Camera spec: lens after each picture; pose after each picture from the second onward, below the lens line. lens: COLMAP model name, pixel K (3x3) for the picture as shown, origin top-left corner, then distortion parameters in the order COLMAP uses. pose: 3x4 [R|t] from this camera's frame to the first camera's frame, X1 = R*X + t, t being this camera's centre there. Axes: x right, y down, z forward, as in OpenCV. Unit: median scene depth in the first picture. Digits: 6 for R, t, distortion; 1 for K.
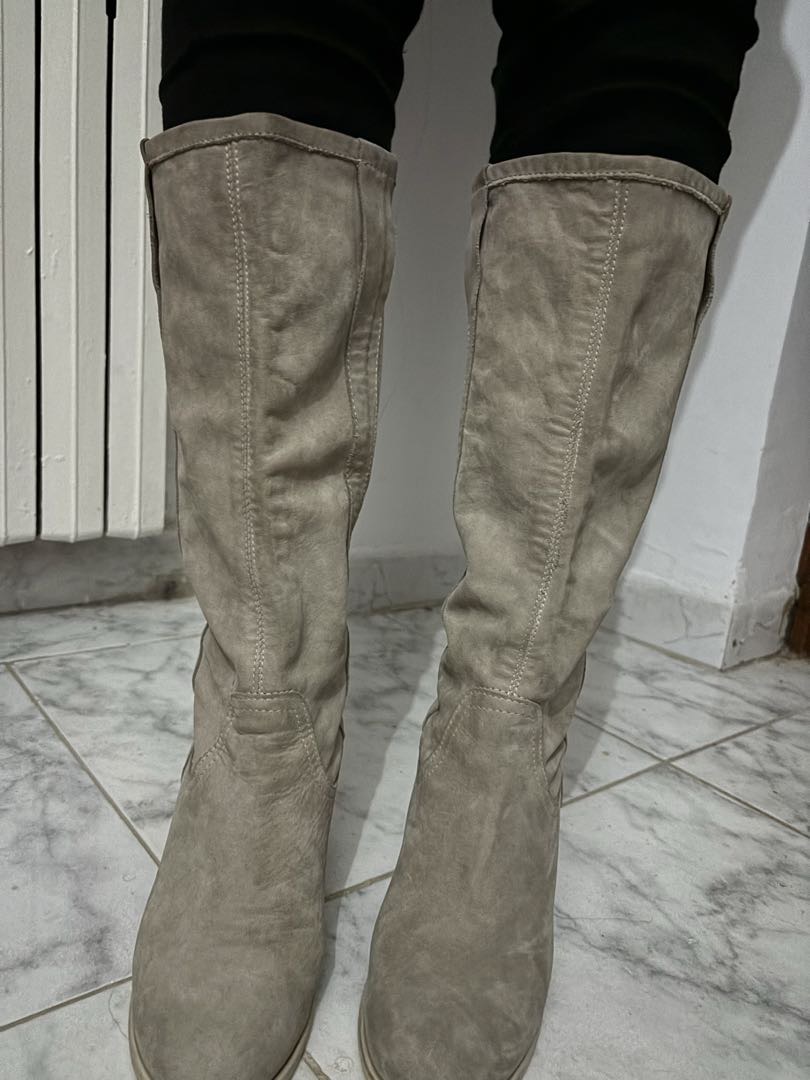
lens RADIAL K [[828.2, 0, 405.0], [0, 828.2, 540.0], [0, 0, 1]] dist [0.036064, -0.063192]
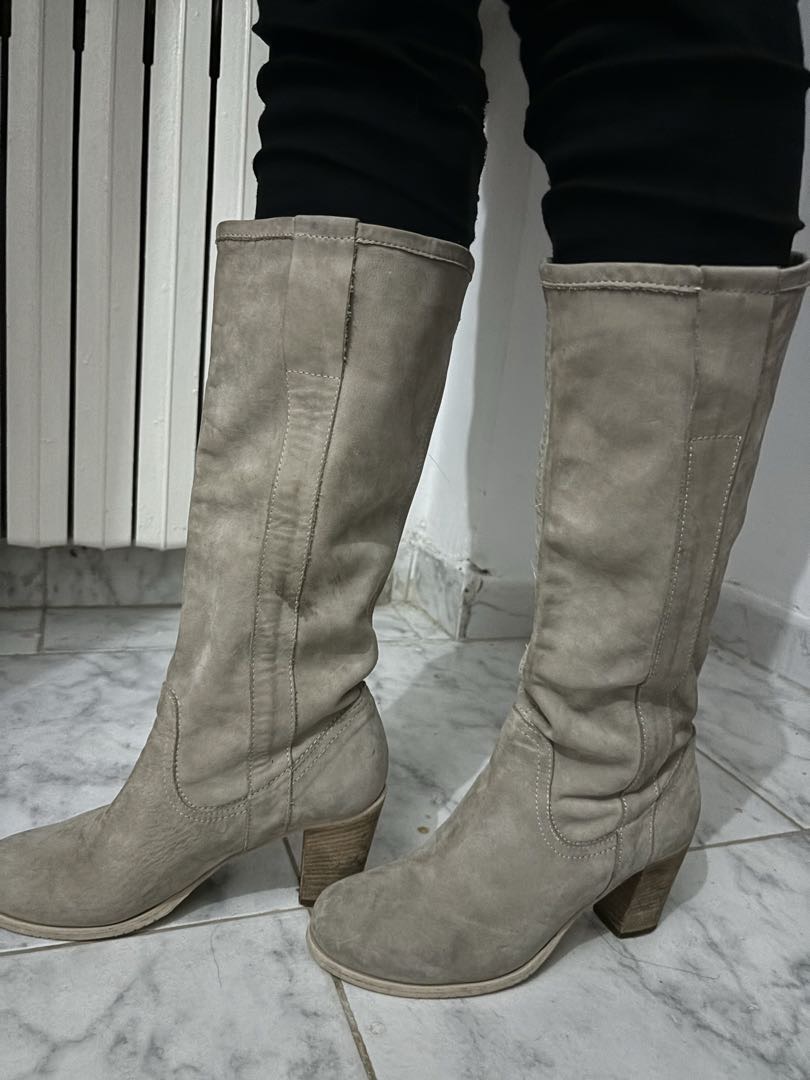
lens RADIAL K [[828.2, 0, 405.0], [0, 828.2, 540.0], [0, 0, 1]] dist [0.036064, -0.063192]
pose [[0.947395, 0.071218, -0.312043, 0.177114], [-0.074627, 0.997211, 0.001022, -0.041320], [0.311246, 0.022318, 0.950067, -0.079074]]
